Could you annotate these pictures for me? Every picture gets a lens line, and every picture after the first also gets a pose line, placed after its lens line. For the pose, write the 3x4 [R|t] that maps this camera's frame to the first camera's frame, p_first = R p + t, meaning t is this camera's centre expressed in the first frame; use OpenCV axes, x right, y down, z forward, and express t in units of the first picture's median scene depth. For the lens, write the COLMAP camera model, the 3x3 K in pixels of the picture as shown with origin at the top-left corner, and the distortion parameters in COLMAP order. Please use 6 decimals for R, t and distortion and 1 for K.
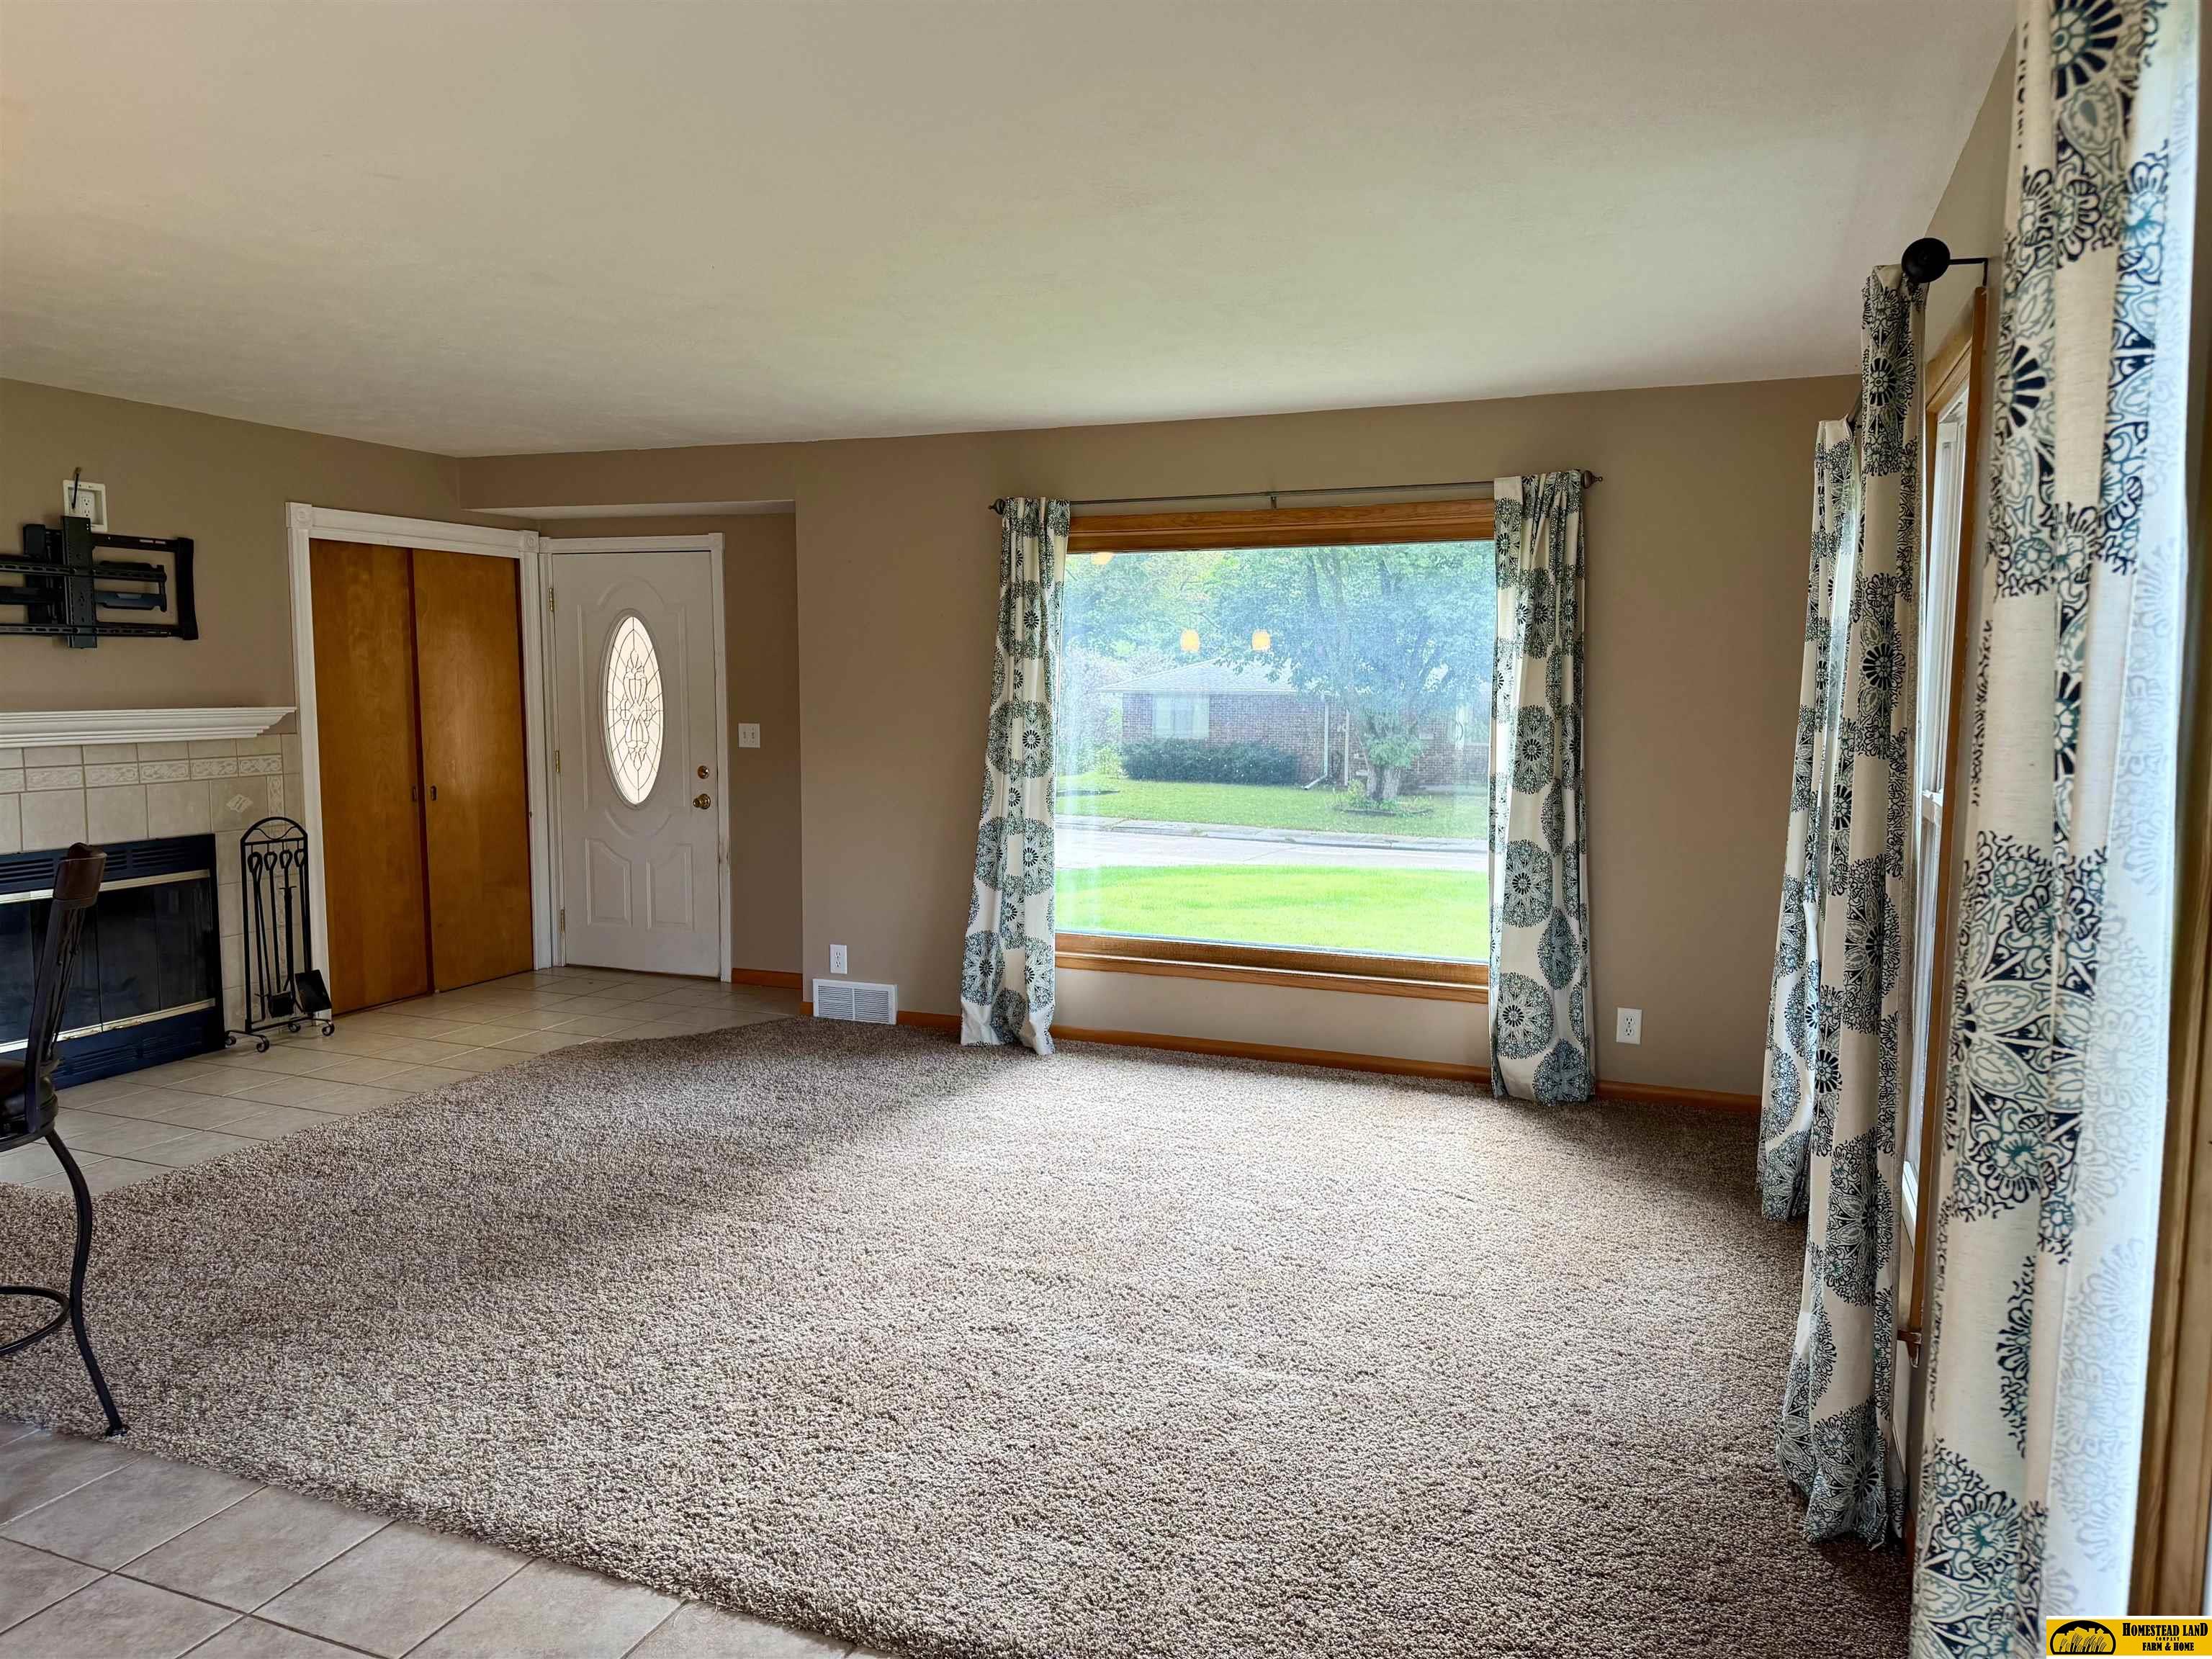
lens RADIAL K [[1550.5, 0, 1094.9], [0, 1550.5, 831.5], [0, 0, 1]] dist [0.043192, -0.046425]
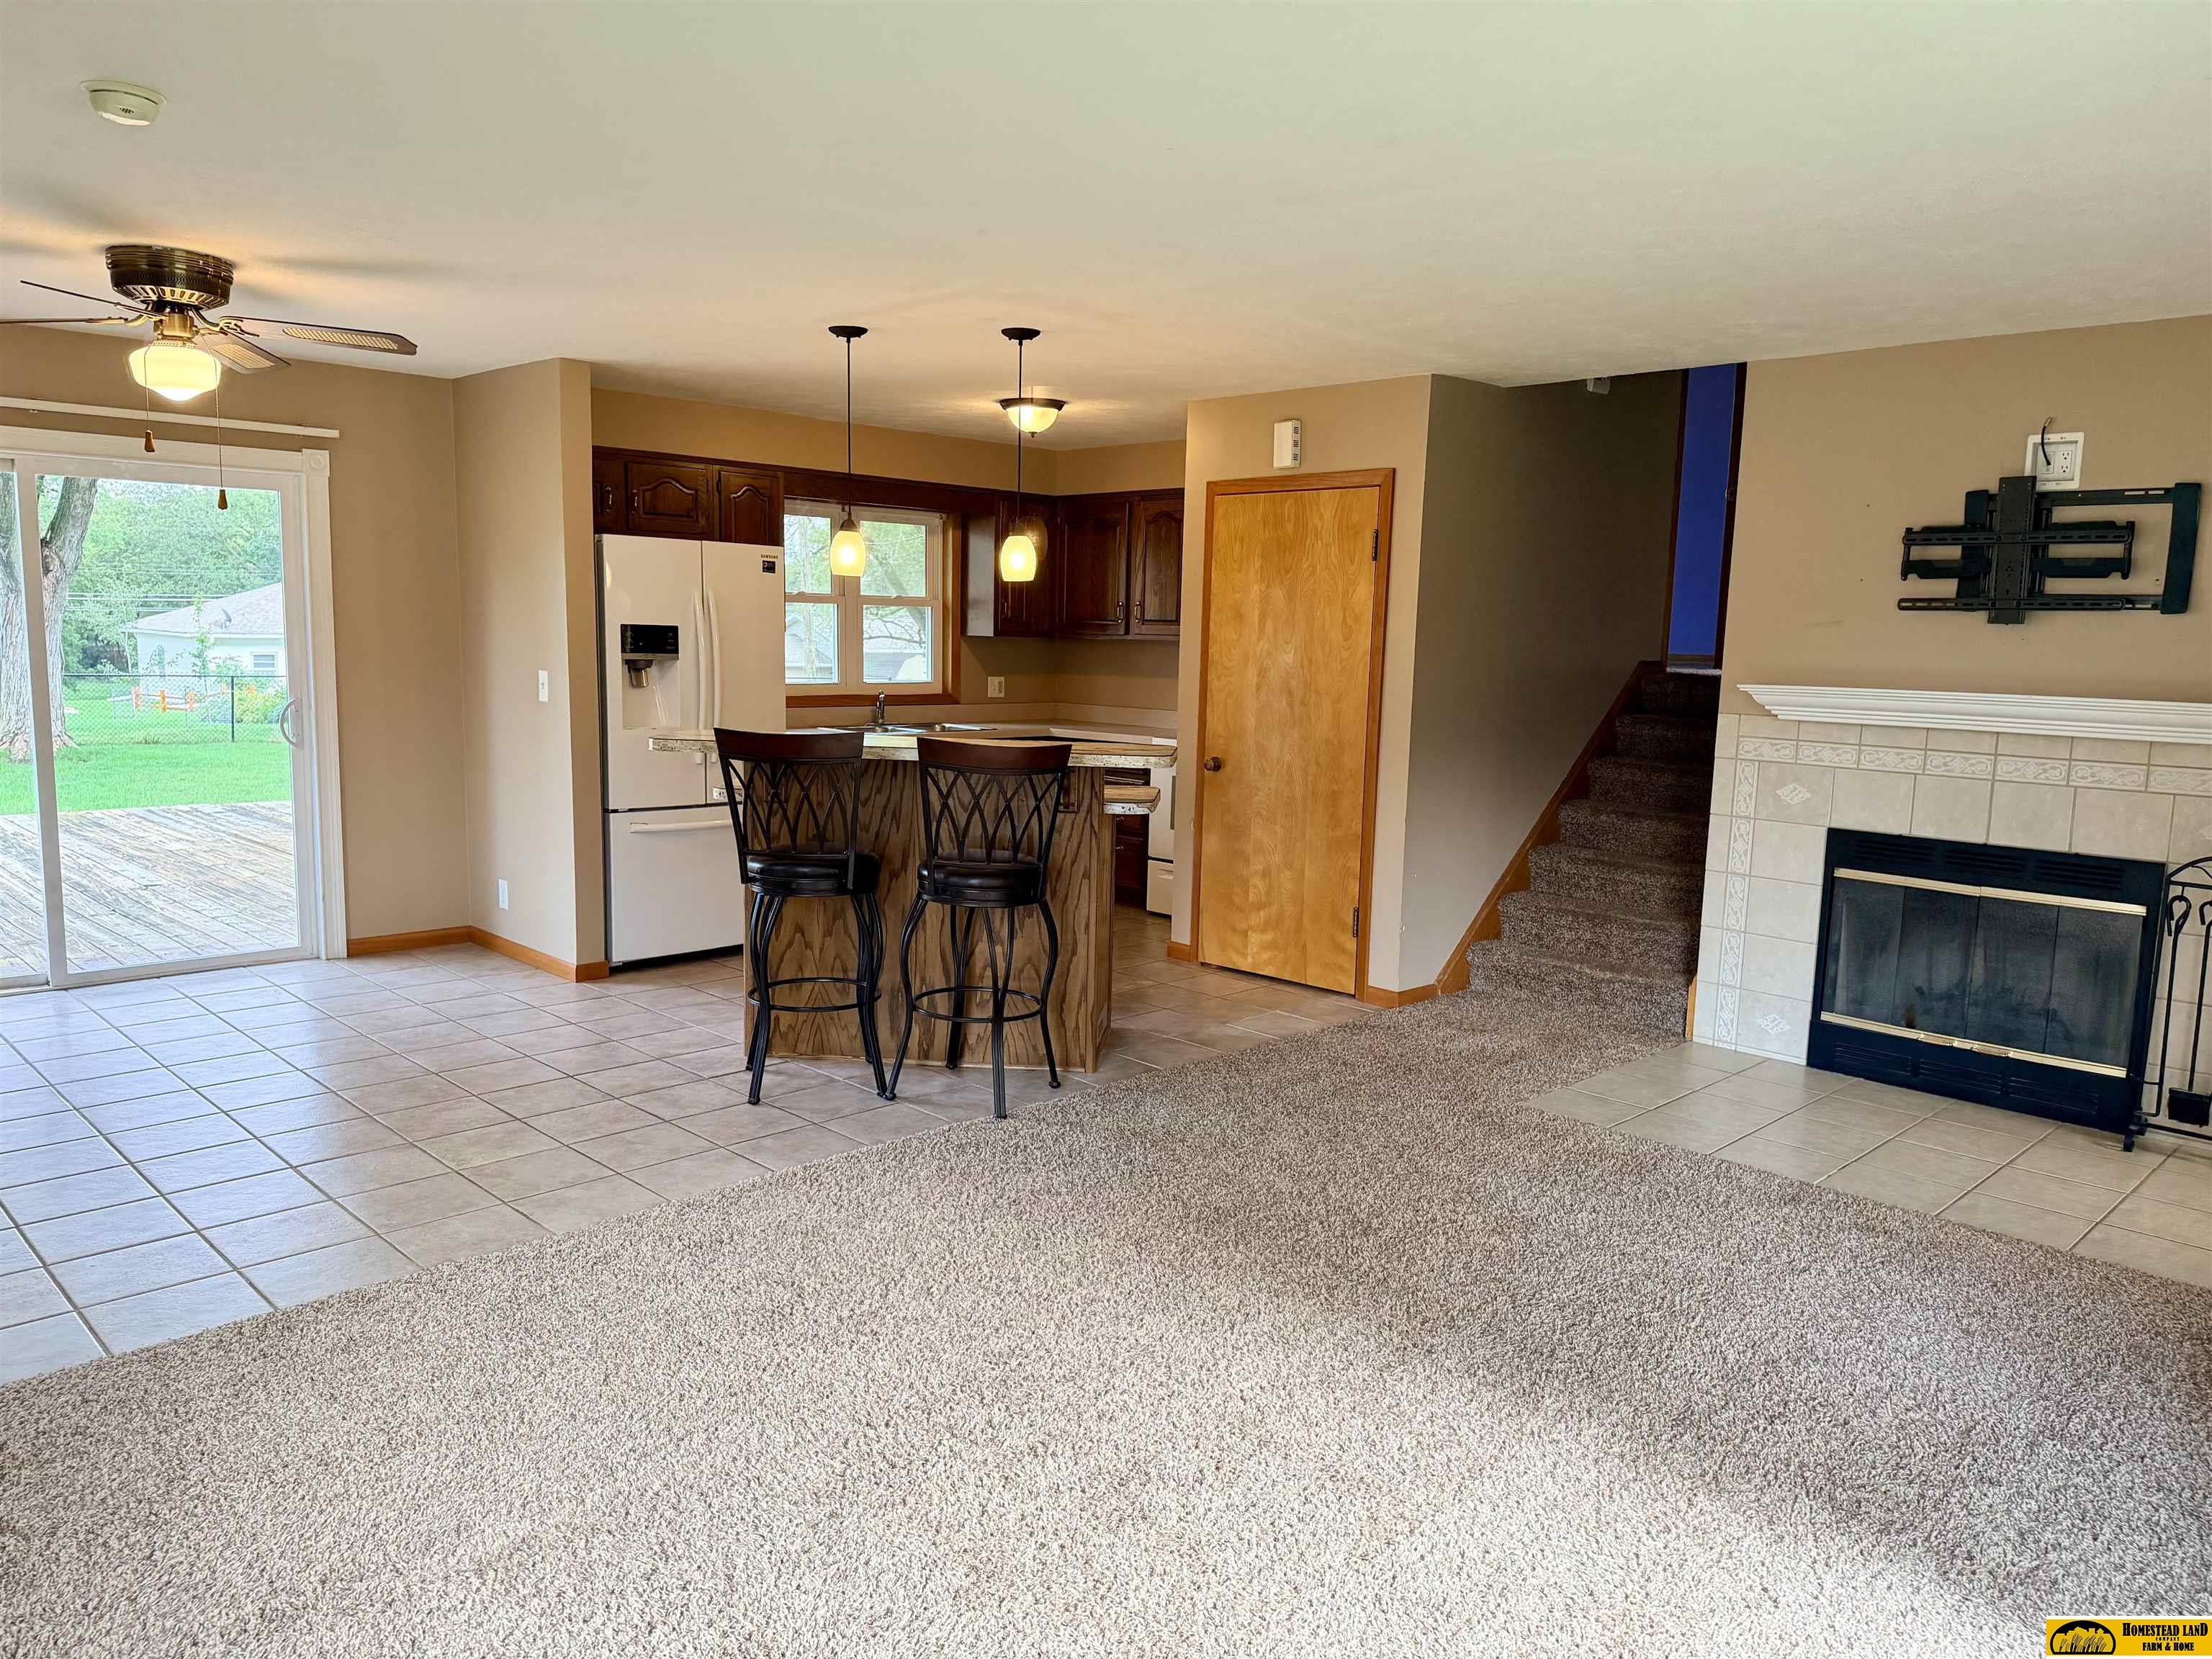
lens RADIAL K [[1550.5, 0, 1116.5], [0, 1550.5, 835.0], [0, 0, 1]] dist [0.043192, -0.046425]
pose [[-0.393447, 0.105032, -0.913328, 0.373441], [-0.120643, 0.978963, 0.164550, -0.083014], [0.911397, 0.174928, -0.372499, 0.870303]]
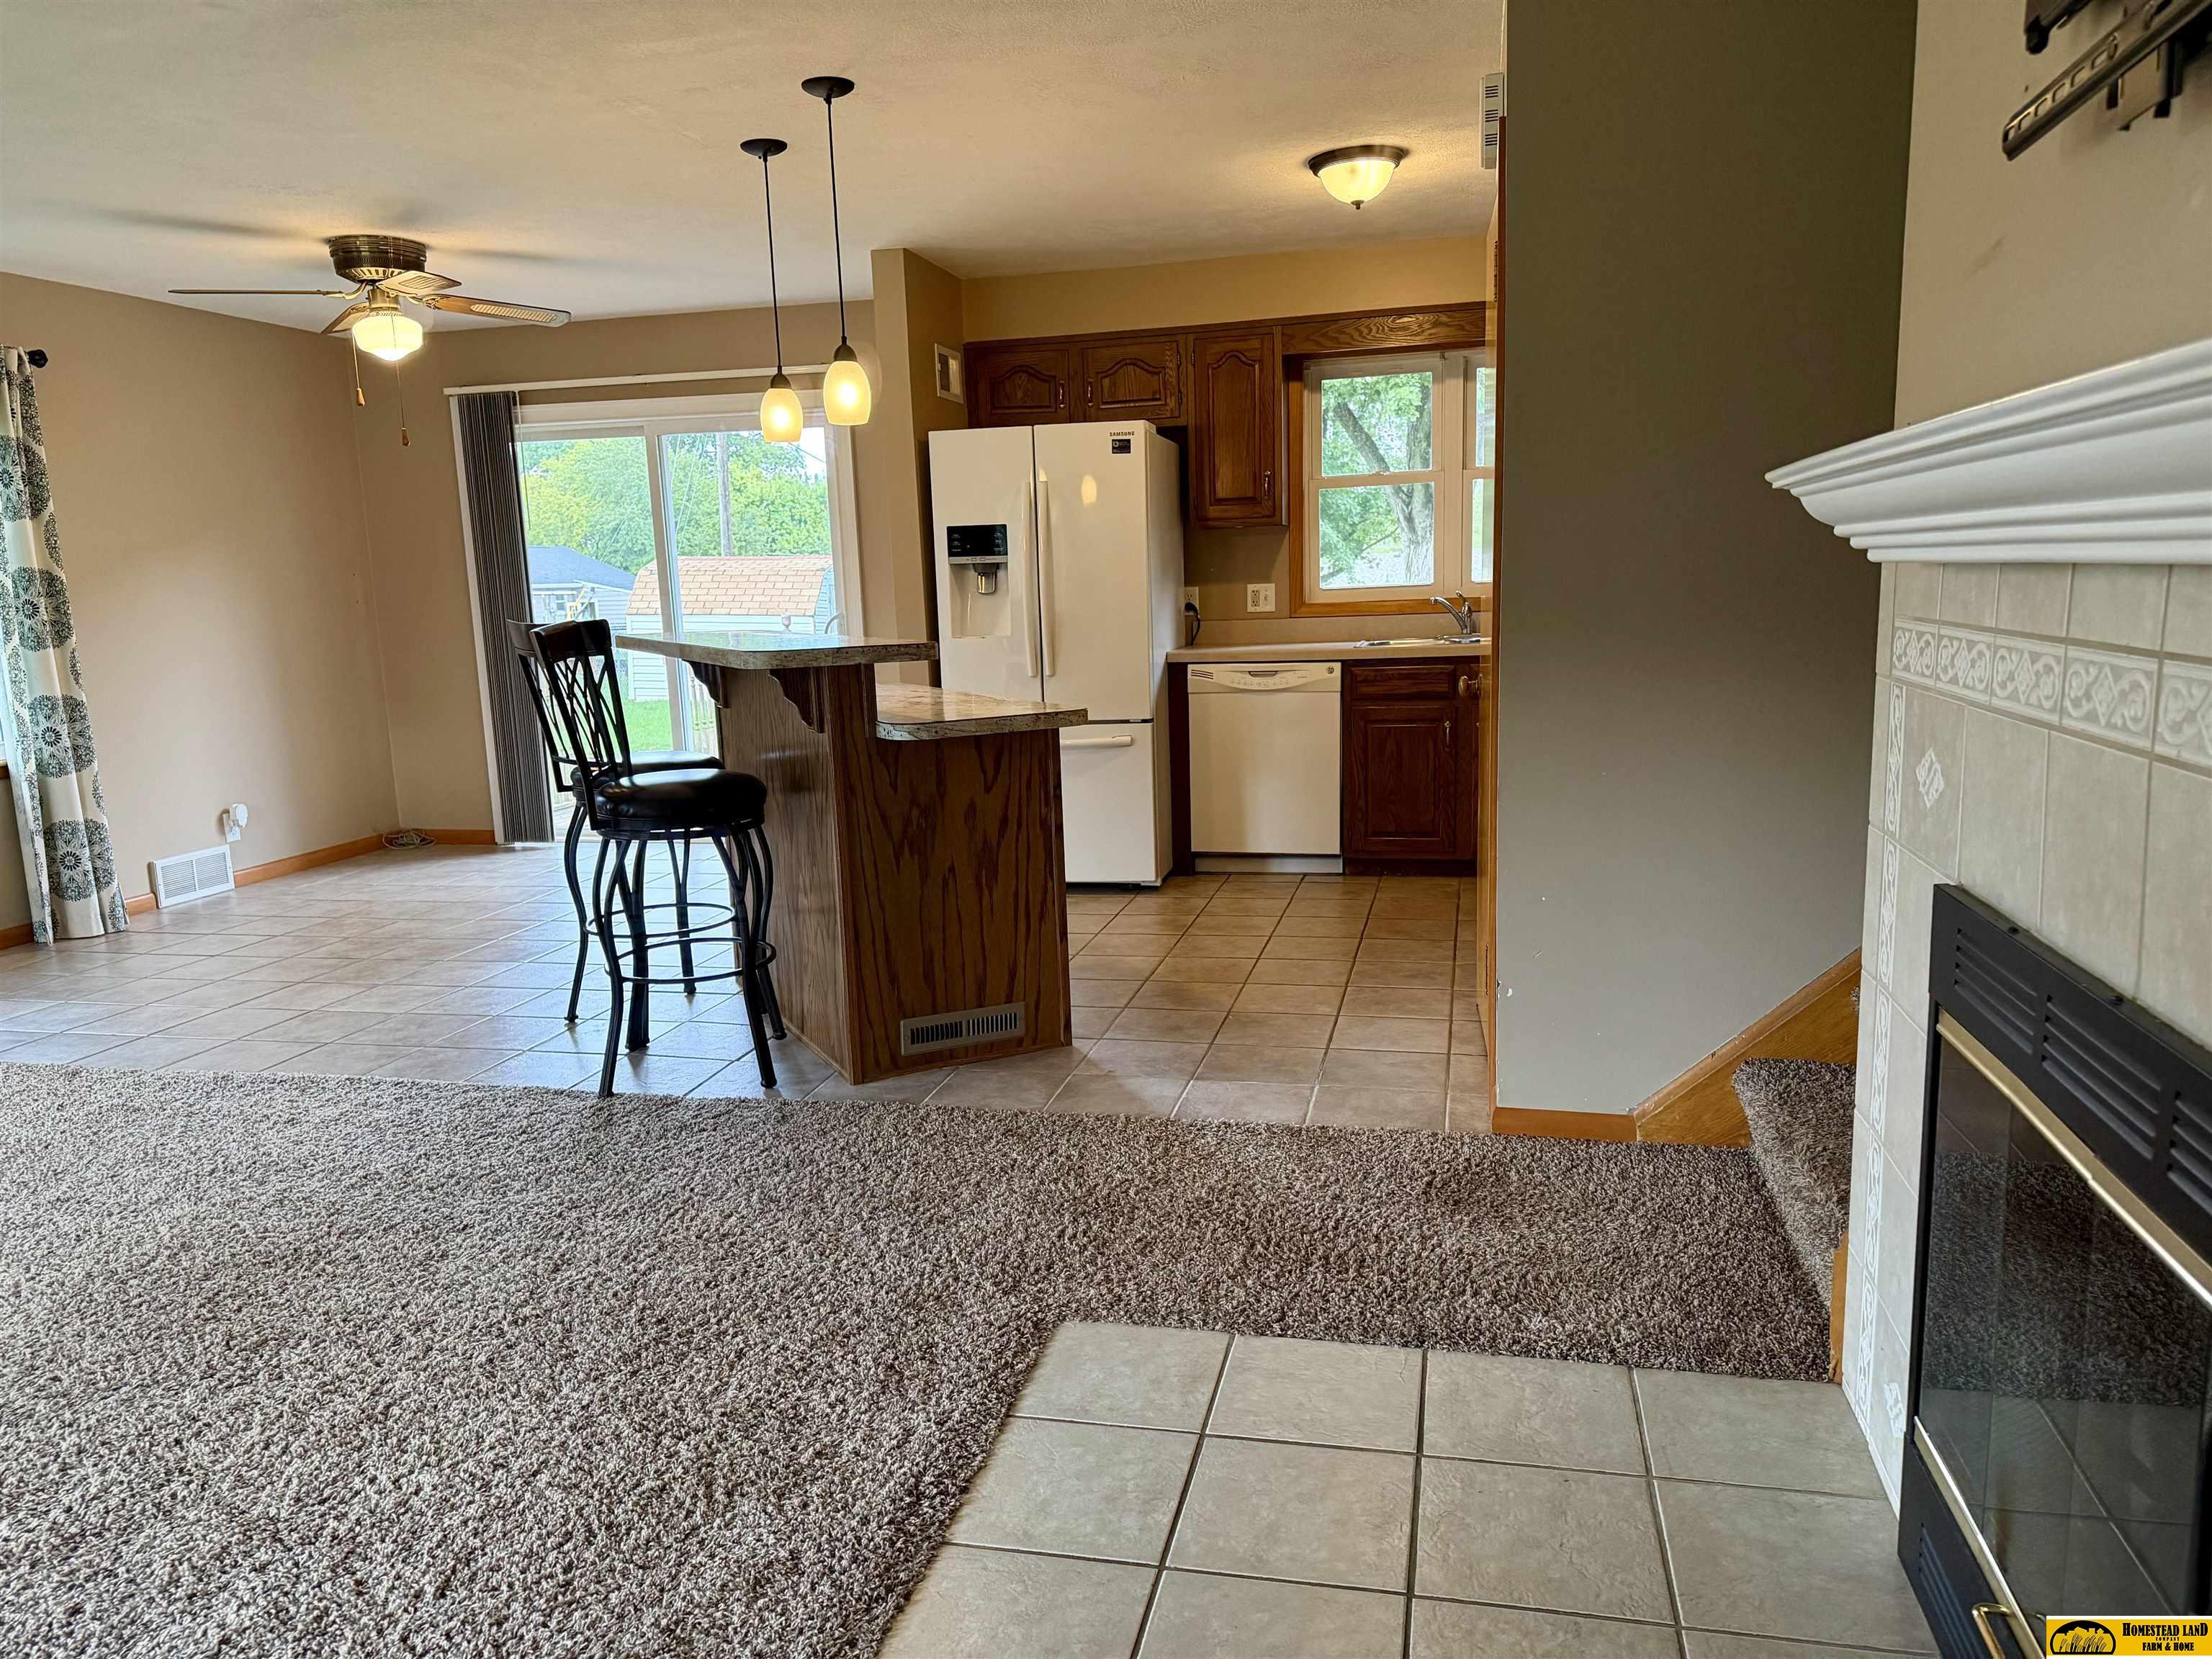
lens RADIAL K [[1550.5, 0, 1103.1], [0, 1550.5, 820.4], [0, 0, 1]] dist [0.043192, -0.046425]
pose [[-0.986904, 0.048569, -0.153821, -0.450303], [0.007197, 0.965901, 0.258813, -0.084310], [0.161146, 0.254316, -0.953601, 1.186836]]
